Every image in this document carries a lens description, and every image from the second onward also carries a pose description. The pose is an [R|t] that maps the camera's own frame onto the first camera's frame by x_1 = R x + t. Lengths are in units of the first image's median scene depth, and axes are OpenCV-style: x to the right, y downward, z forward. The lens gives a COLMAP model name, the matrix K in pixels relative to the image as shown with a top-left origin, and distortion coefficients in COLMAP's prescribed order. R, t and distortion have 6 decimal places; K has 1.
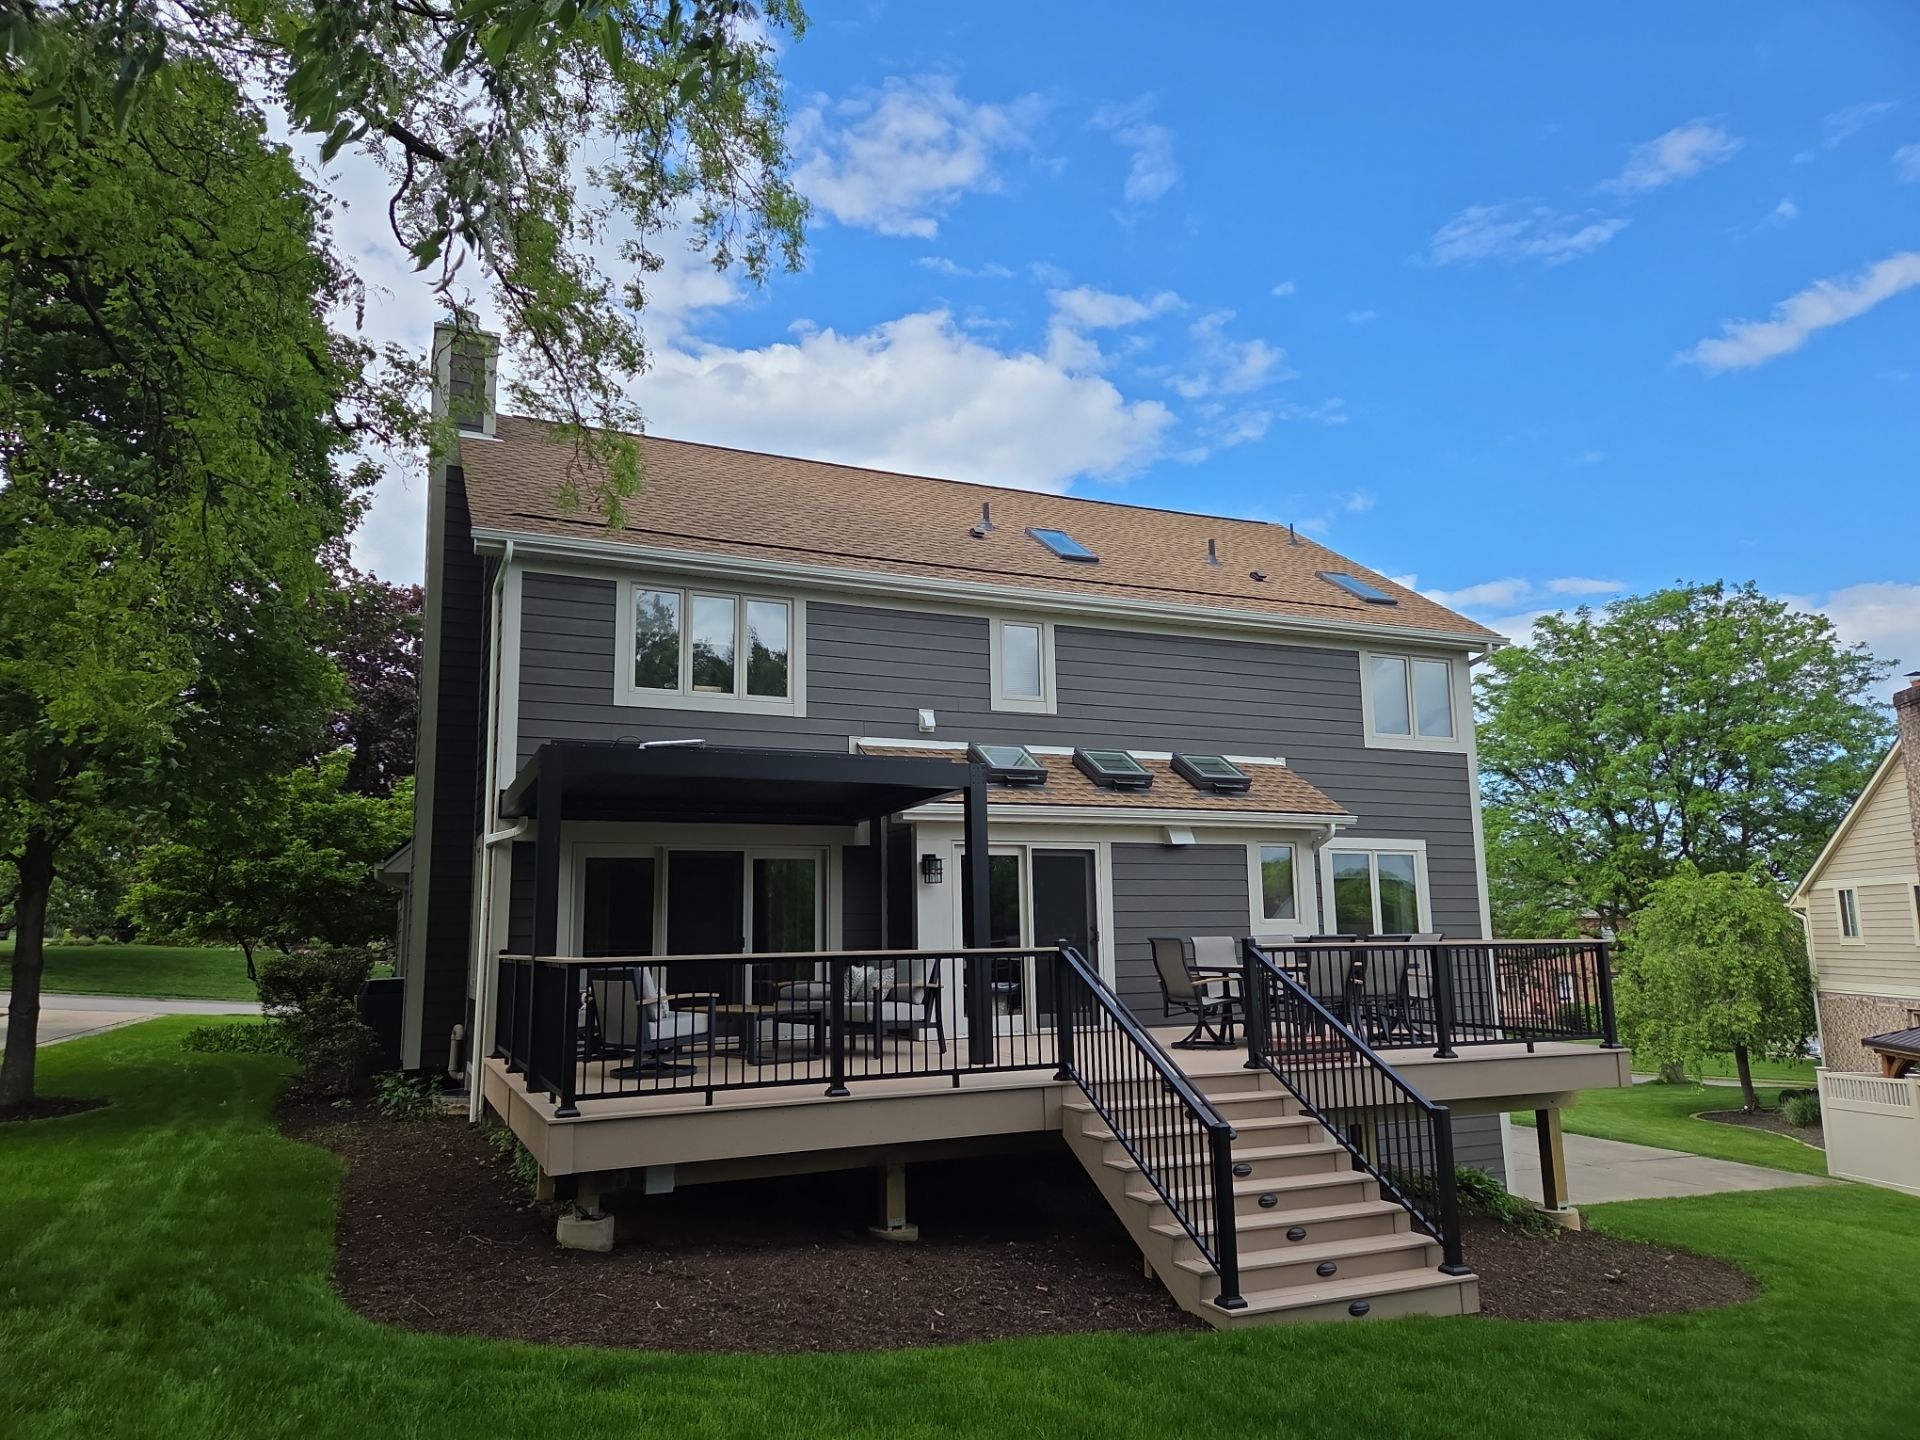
lens RADIAL K [[1322.7, 0, 964.4], [0, 1322.7, 726.7], [0, 0, 1]] dist [0.086515, -0.084068]
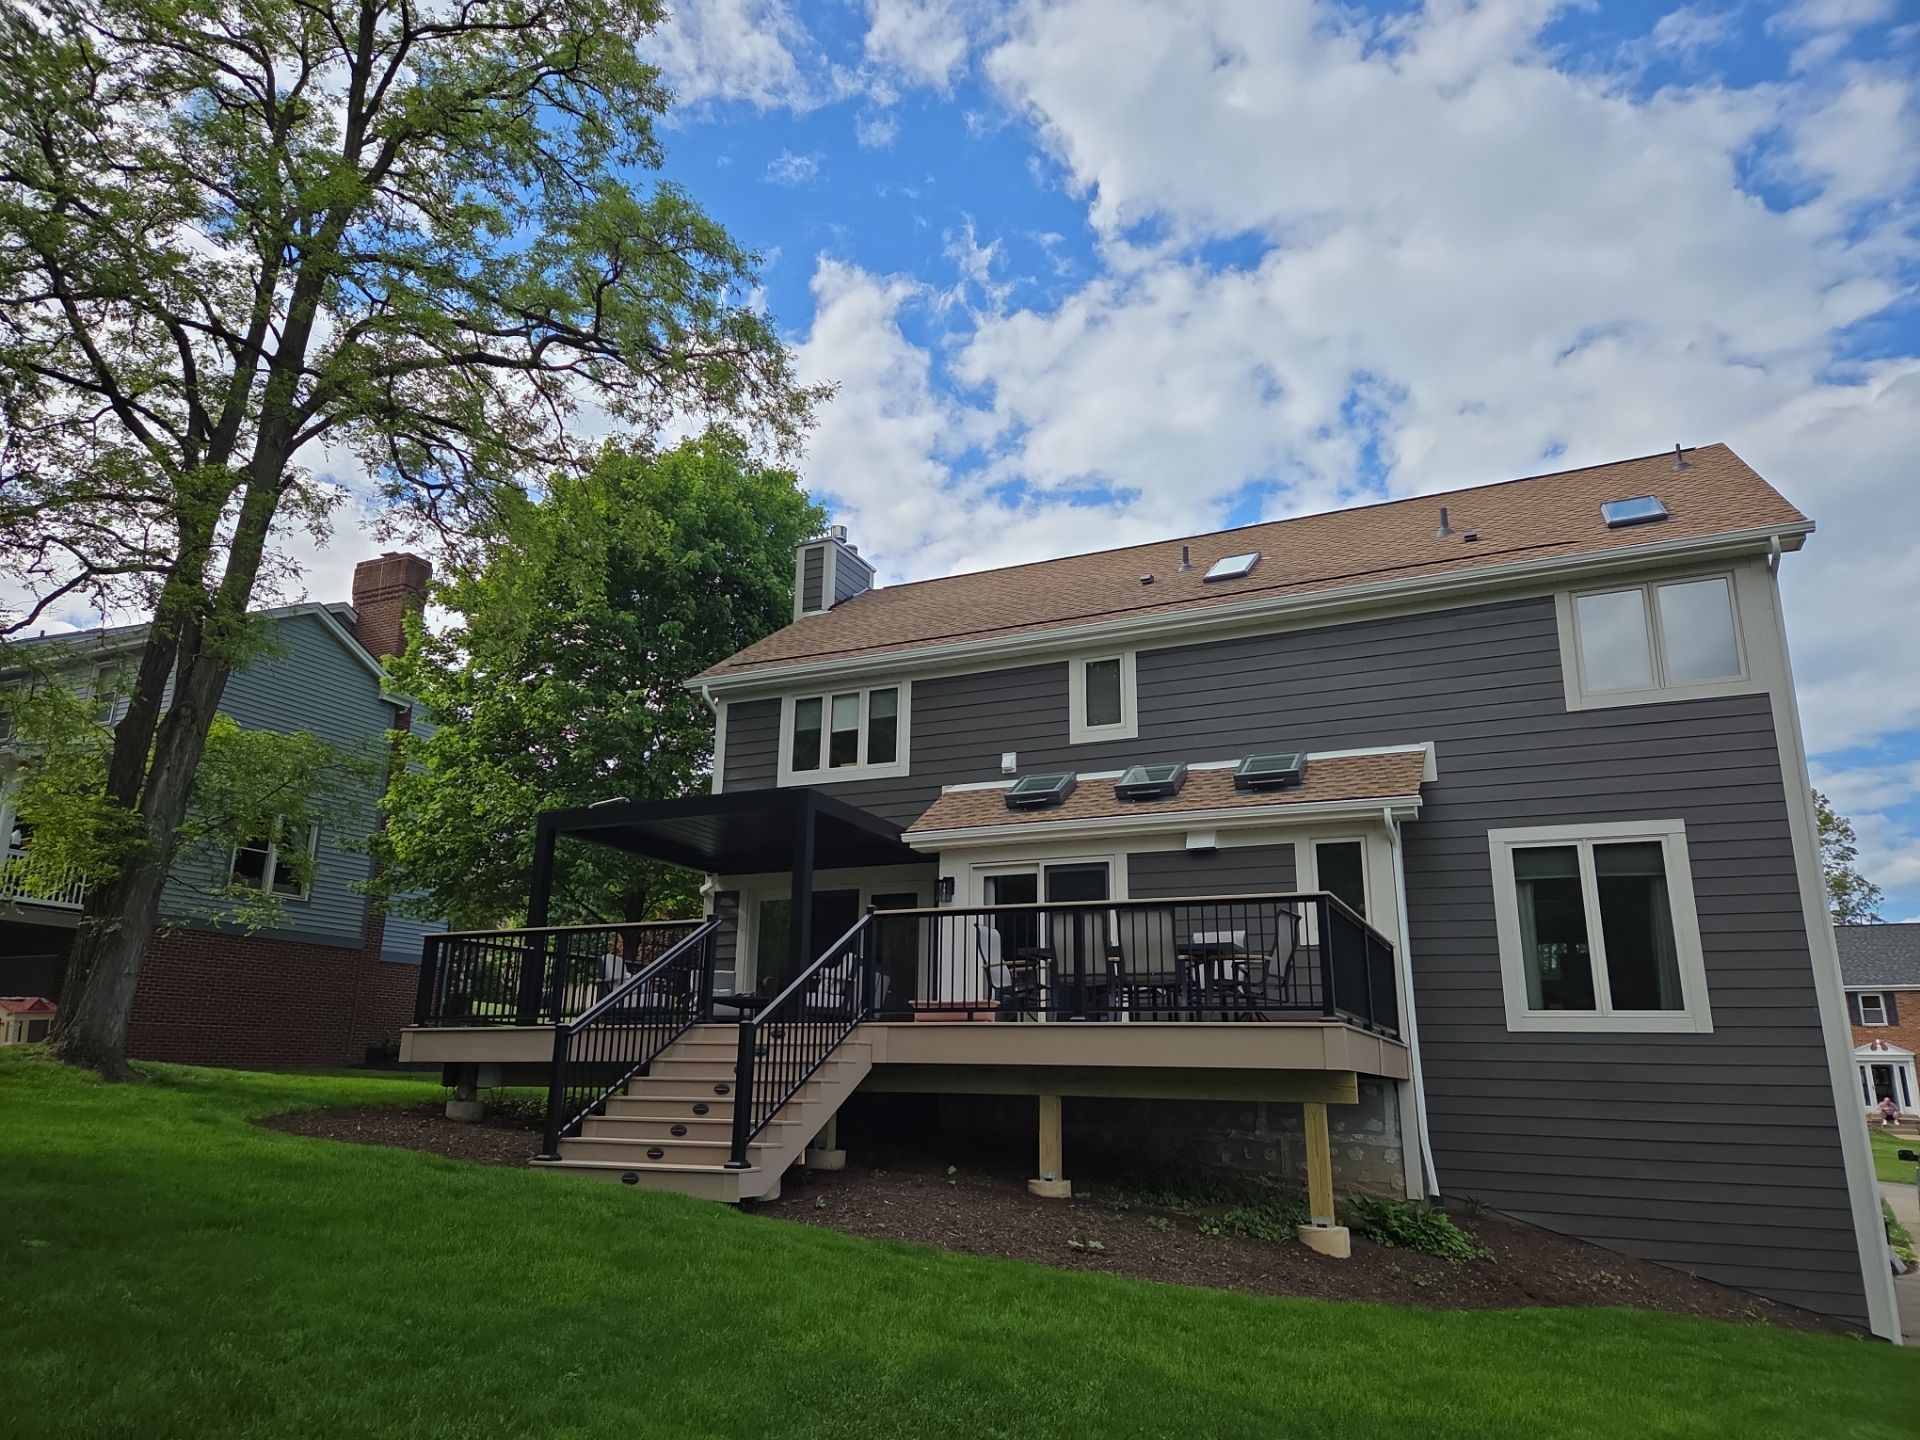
lens RADIAL K [[1341.0, 0, 949.4], [0, 1341.0, 726.9], [0, 0, 1]] dist [0.082542, -0.099795]
pose [[0.638172, -0.179066, -0.748780, 0.809426], [0.095211, 0.983466, -0.154043, 0.137782], [0.763984, 0.027014, 0.644669, 0.234989]]
